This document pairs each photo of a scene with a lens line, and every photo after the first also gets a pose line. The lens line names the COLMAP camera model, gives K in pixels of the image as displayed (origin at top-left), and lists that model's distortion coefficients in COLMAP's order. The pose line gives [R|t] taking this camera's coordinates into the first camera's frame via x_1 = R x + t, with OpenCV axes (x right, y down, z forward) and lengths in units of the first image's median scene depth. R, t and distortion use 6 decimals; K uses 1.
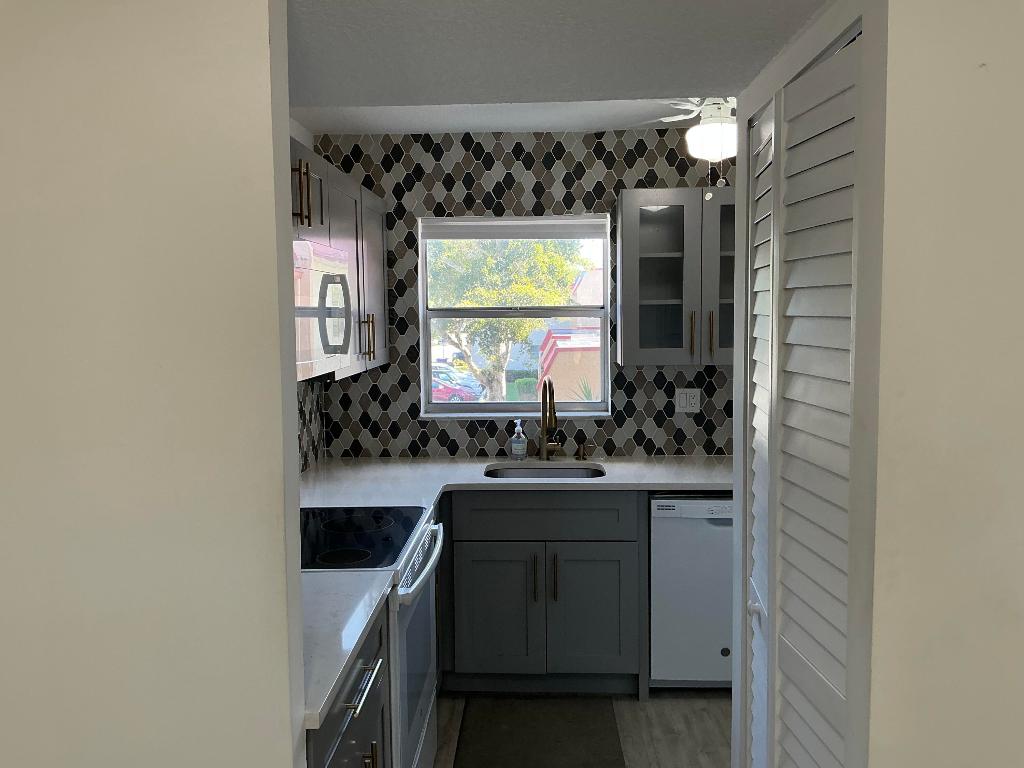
lens RADIAL K [[839.7, 0, 507.9], [0, 839.7, 387.4], [0, 0, 1]] dist [0.061137, -0.013935]
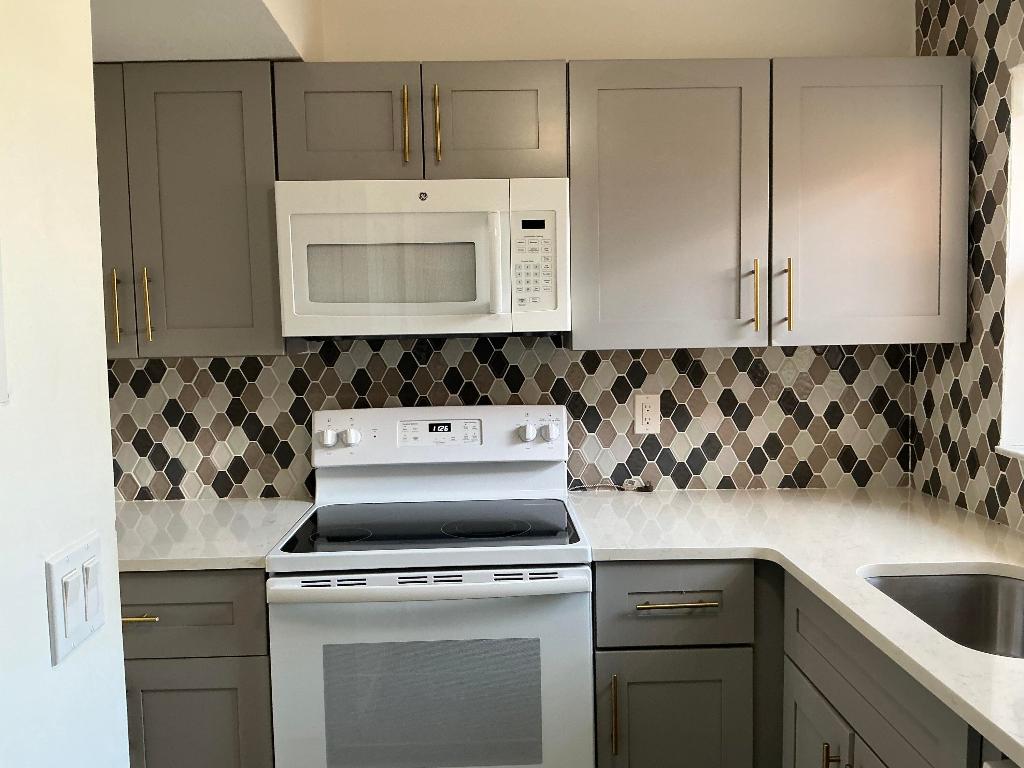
lens RADIAL K [[840.3, 0, 513.1], [0, 840.3, 390.1], [0, 0, 1]] dist [0.061667, -0.141333]
pose [[0.071981, 0.095845, -0.992790, 0.411353], [-0.073801, 0.993156, 0.090530, -0.027318], [0.994672, 0.066752, 0.078562, 0.667040]]
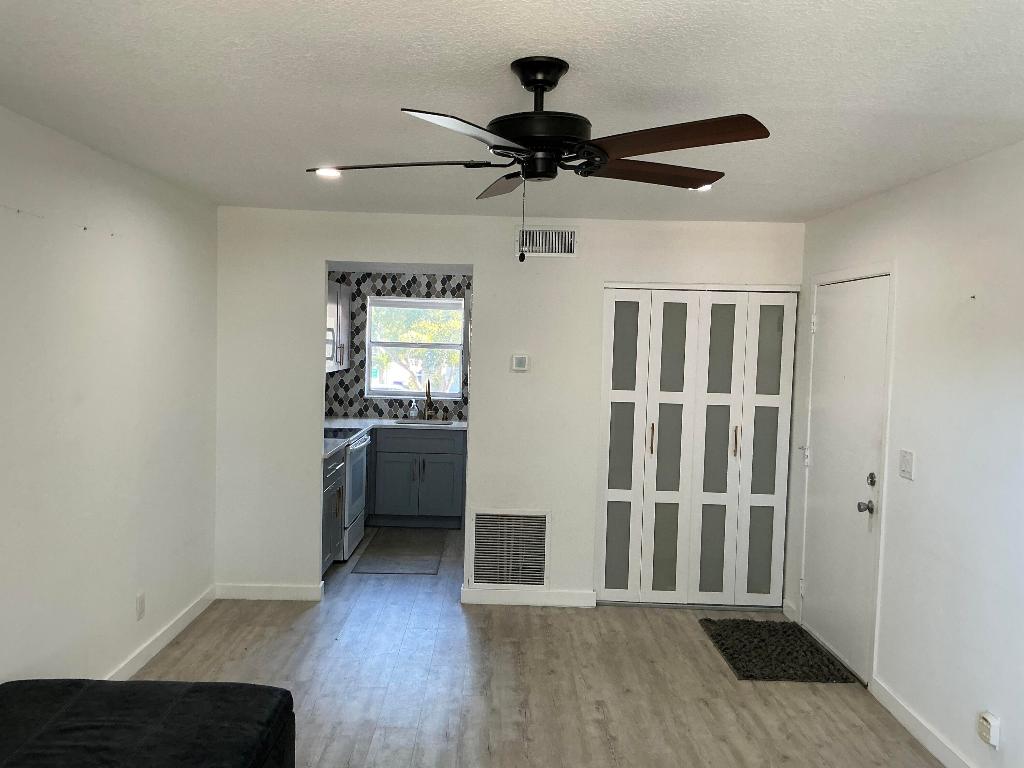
lens RADIAL K [[840.3, 0, 505.0], [0, 840.3, 386.5], [0, 0, 1]] dist [0.061667, -0.141333]
pose [[0.998126, 0.039920, 0.046386, 0.134060], [-0.038343, 0.998672, -0.034412, 0.068525], [-0.047698, 0.032569, 0.998331, -1.000263]]
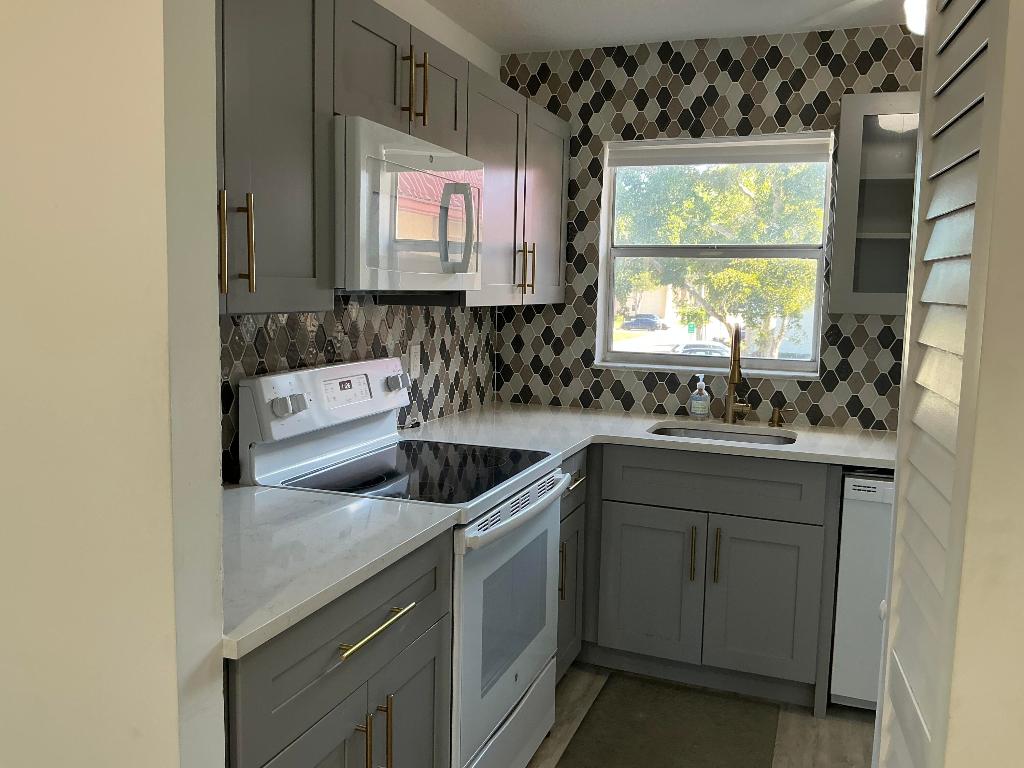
lens RADIAL K [[840.3, 0, 501.4], [0, 840.3, 388.4], [0, 0, 1]] dist [0.061667, -0.141333]
pose [[0.944385, 0.070966, -0.321094, 0.097120], [-0.061687, 0.997334, 0.038993, 0.032319], [0.323005, -0.017017, 0.946244, 0.110287]]
